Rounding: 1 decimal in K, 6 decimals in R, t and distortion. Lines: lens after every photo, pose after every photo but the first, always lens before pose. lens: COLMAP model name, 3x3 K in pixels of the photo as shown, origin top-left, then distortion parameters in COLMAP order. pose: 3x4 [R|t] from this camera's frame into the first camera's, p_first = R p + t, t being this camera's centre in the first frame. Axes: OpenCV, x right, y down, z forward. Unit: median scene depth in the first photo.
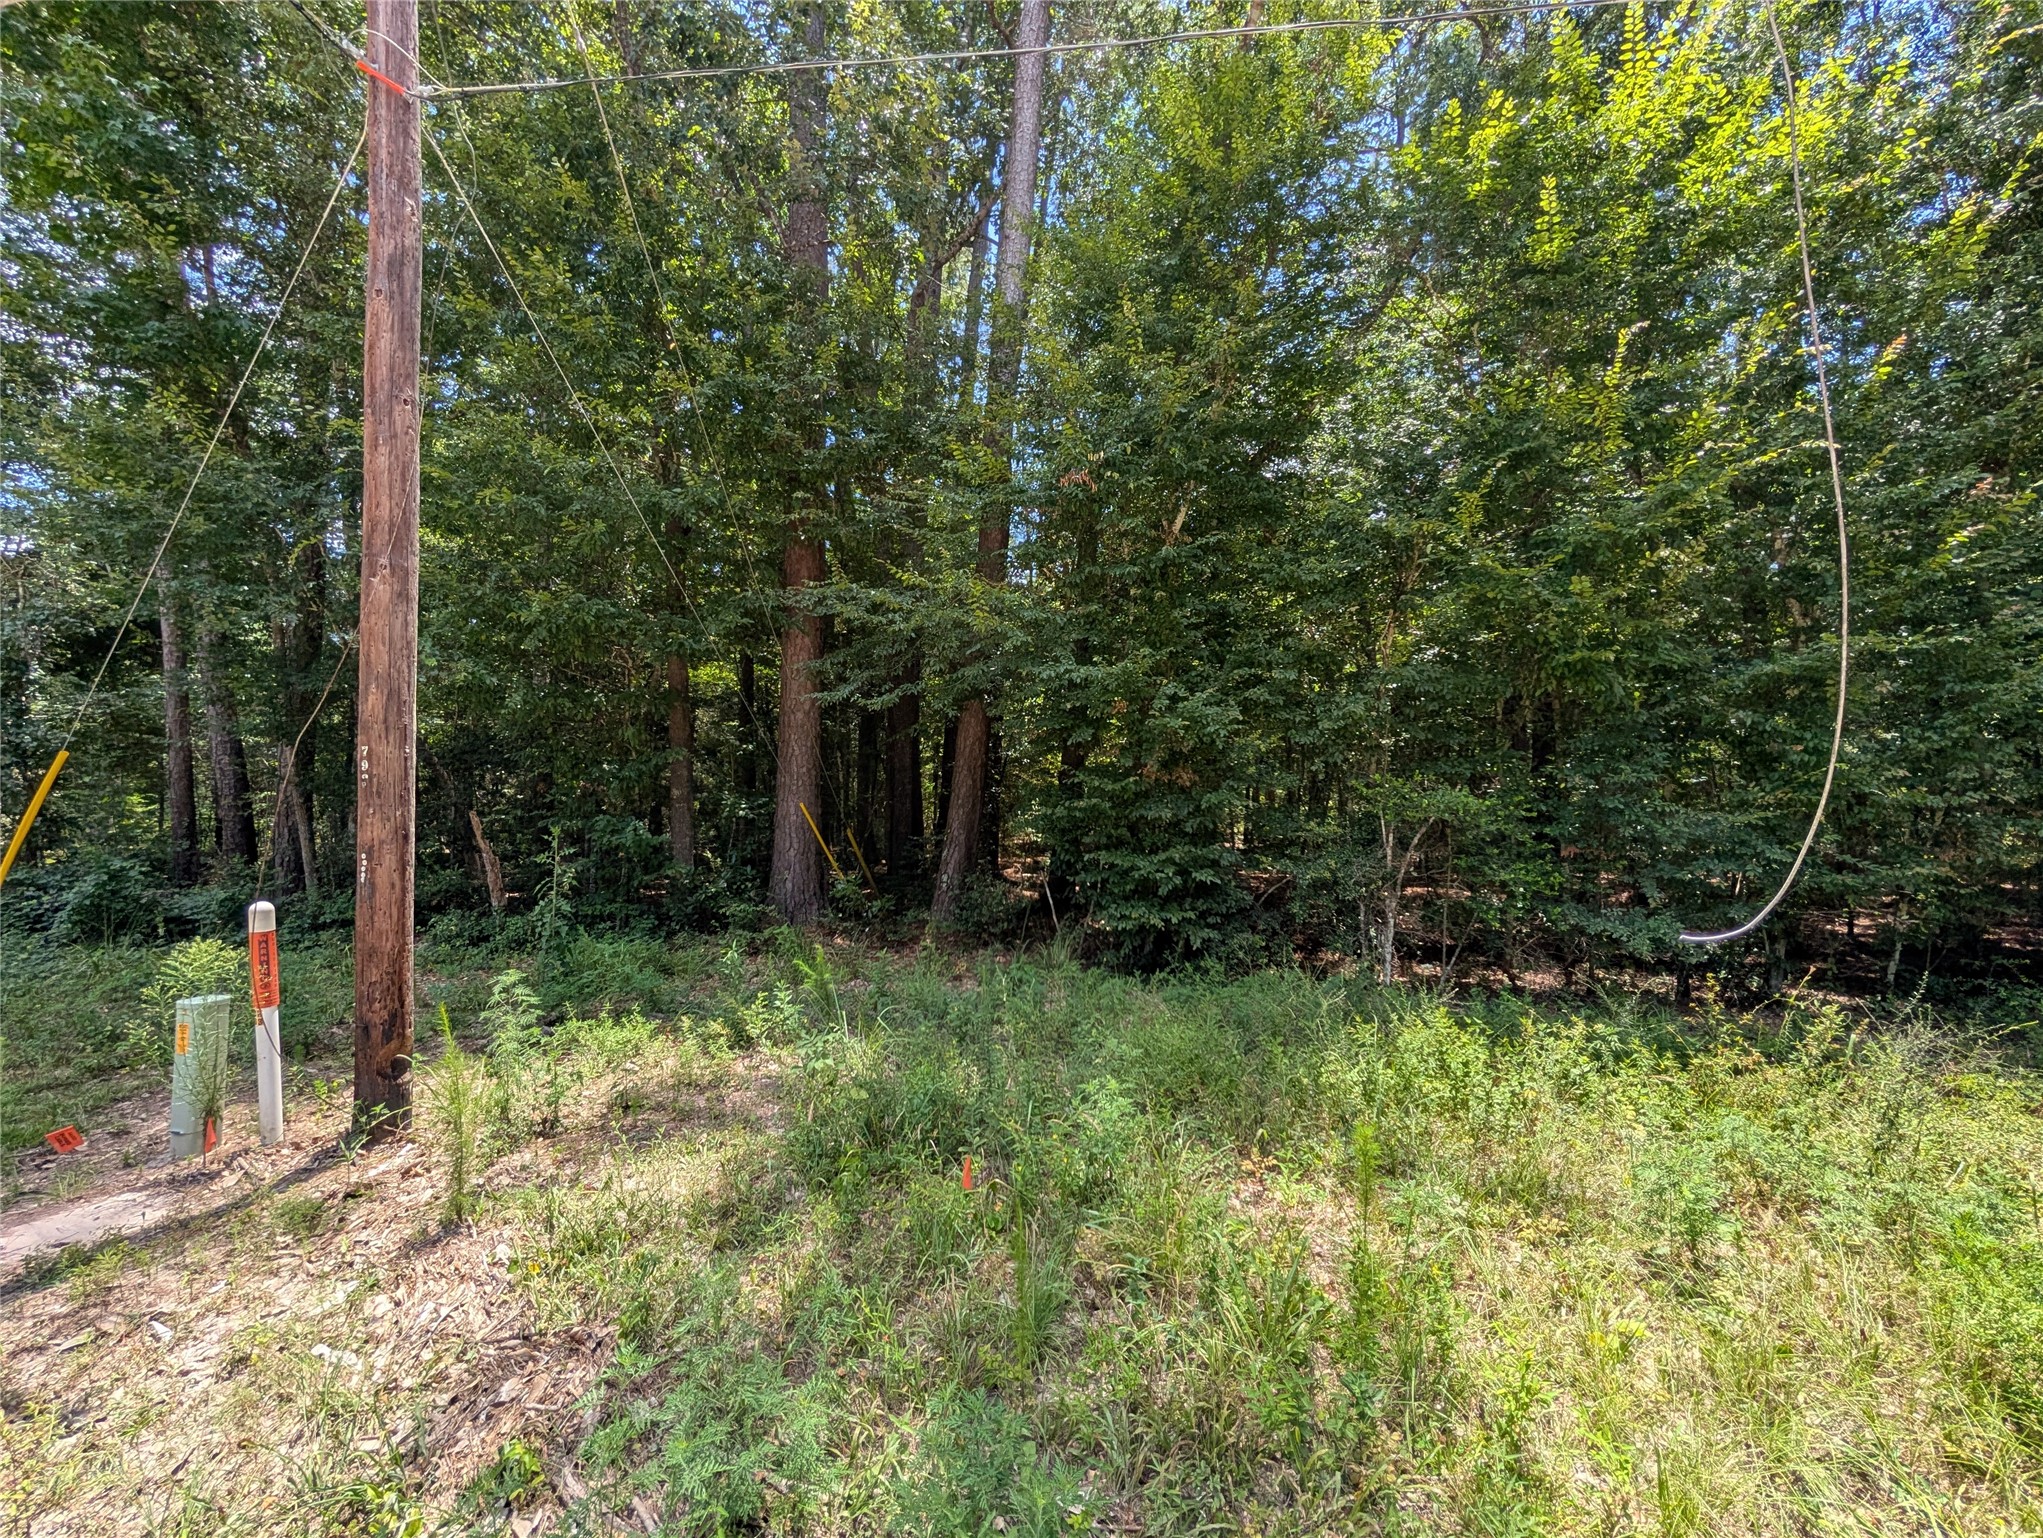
lens RADIAL K [[775.5, 0, 1024.0], [0, 775.5, 777.1], [0, 0, 1]] dist [0.000041, 0.000223]
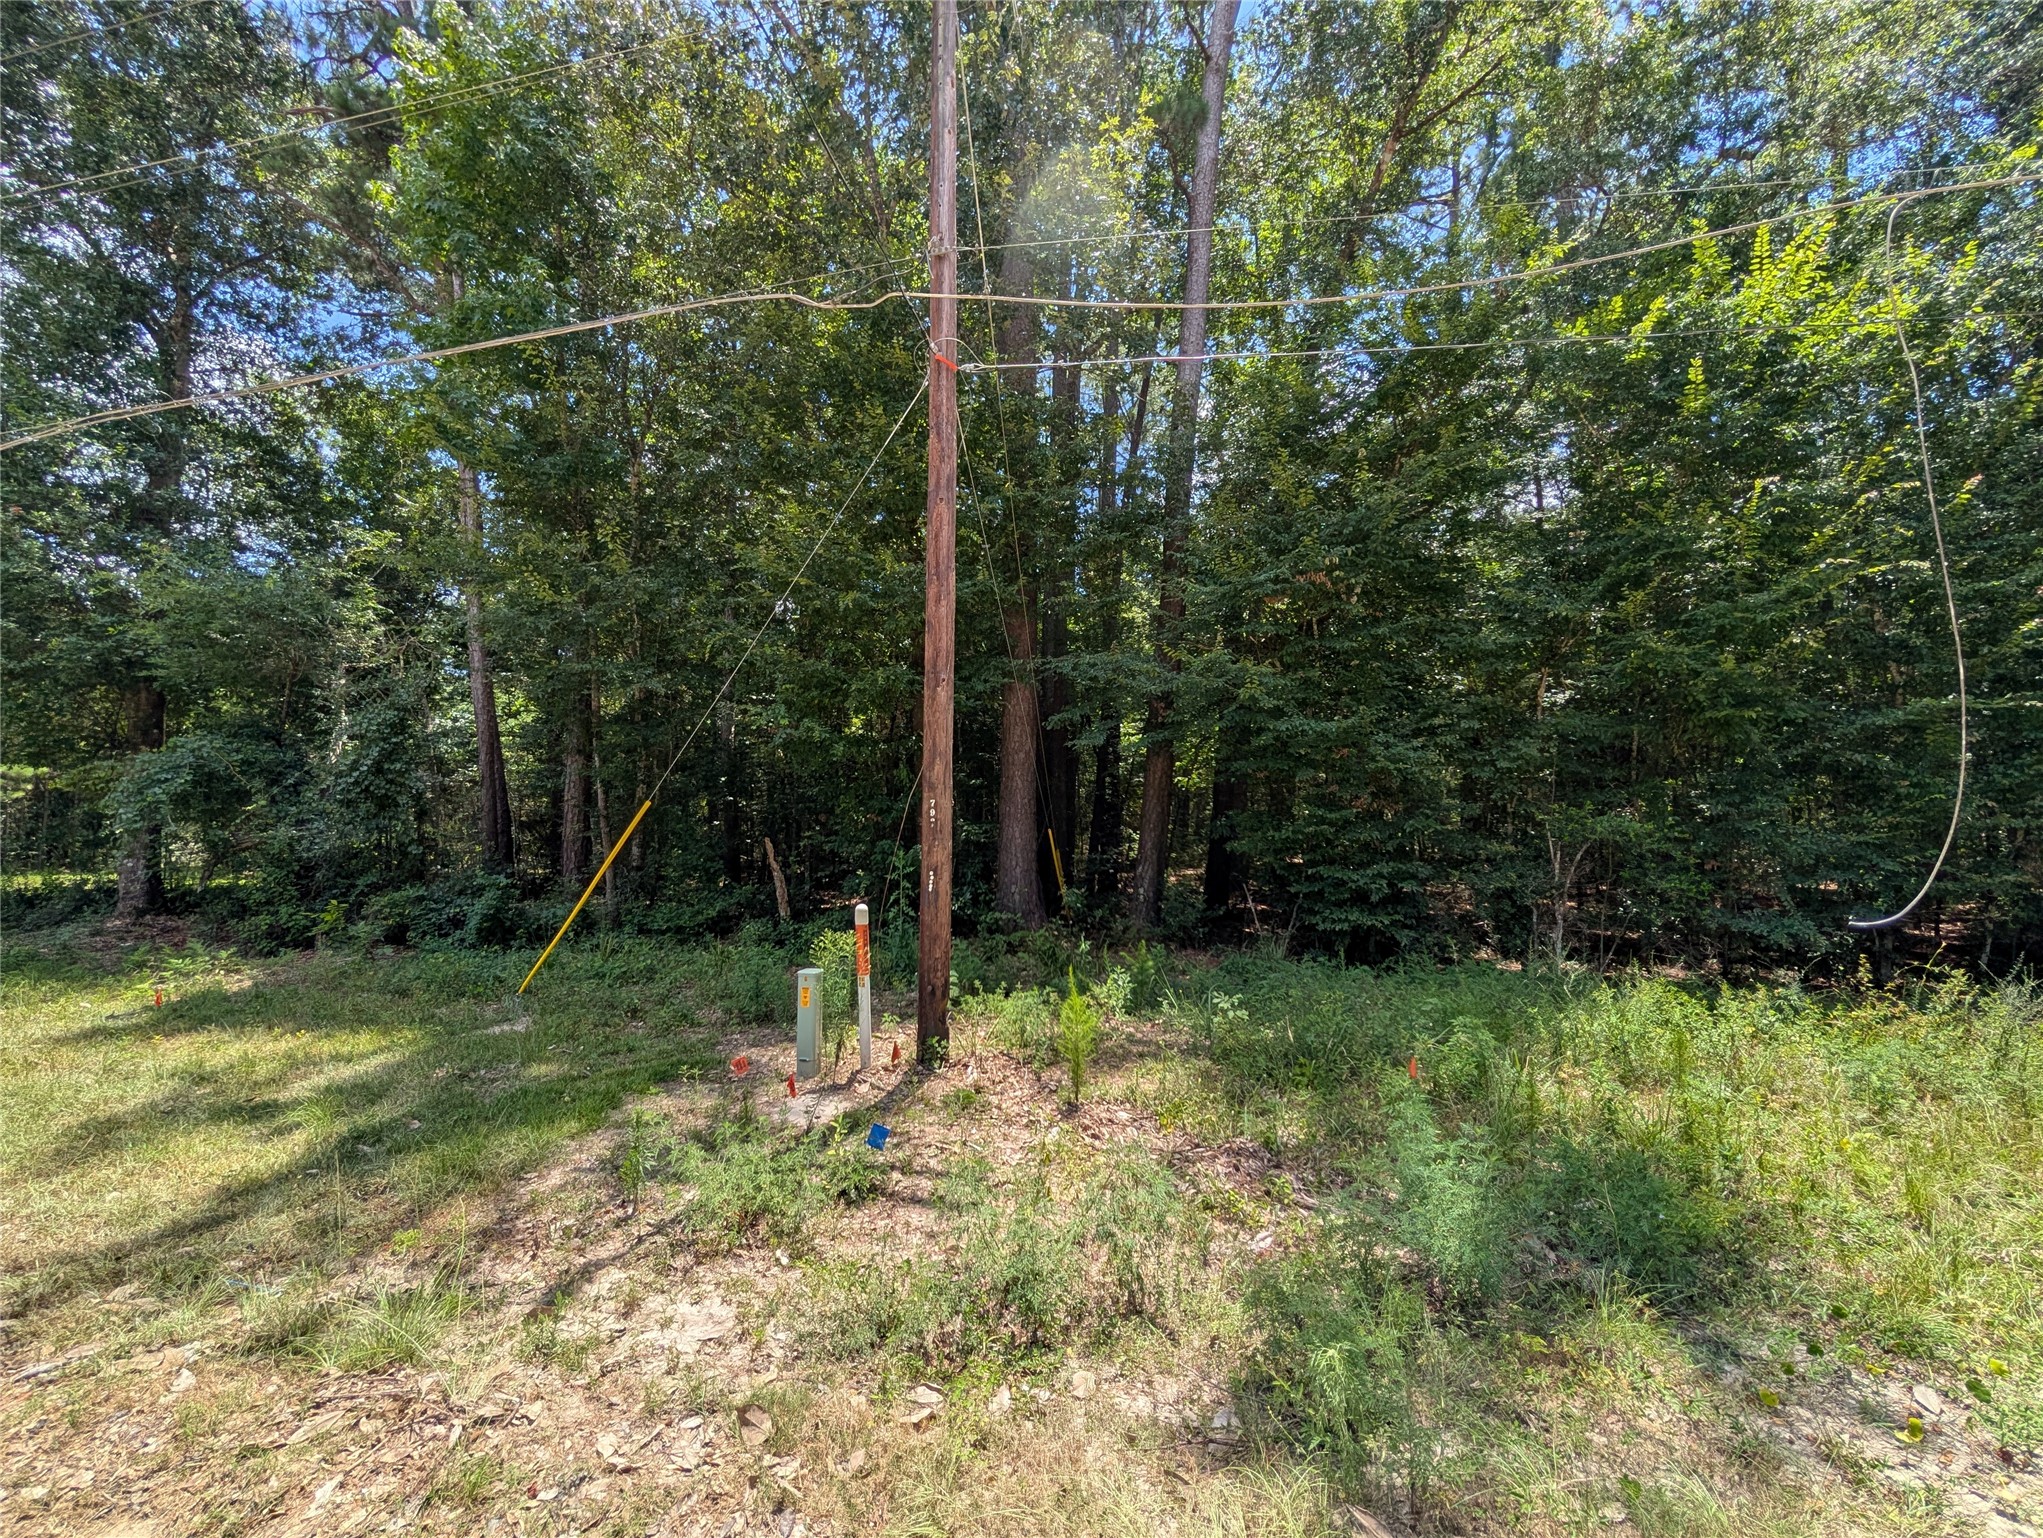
lens RADIAL K [[775.5, 0, 1024.0], [0, 775.5, 777.1], [0, 0, 1]] dist [0.000041, 0.000223]
pose [[0.999434, -0.010316, -0.032005, -0.413174], [0.009560, 0.999674, -0.023679, -0.030598], [0.032239, 0.023359, 0.999207, -0.326402]]
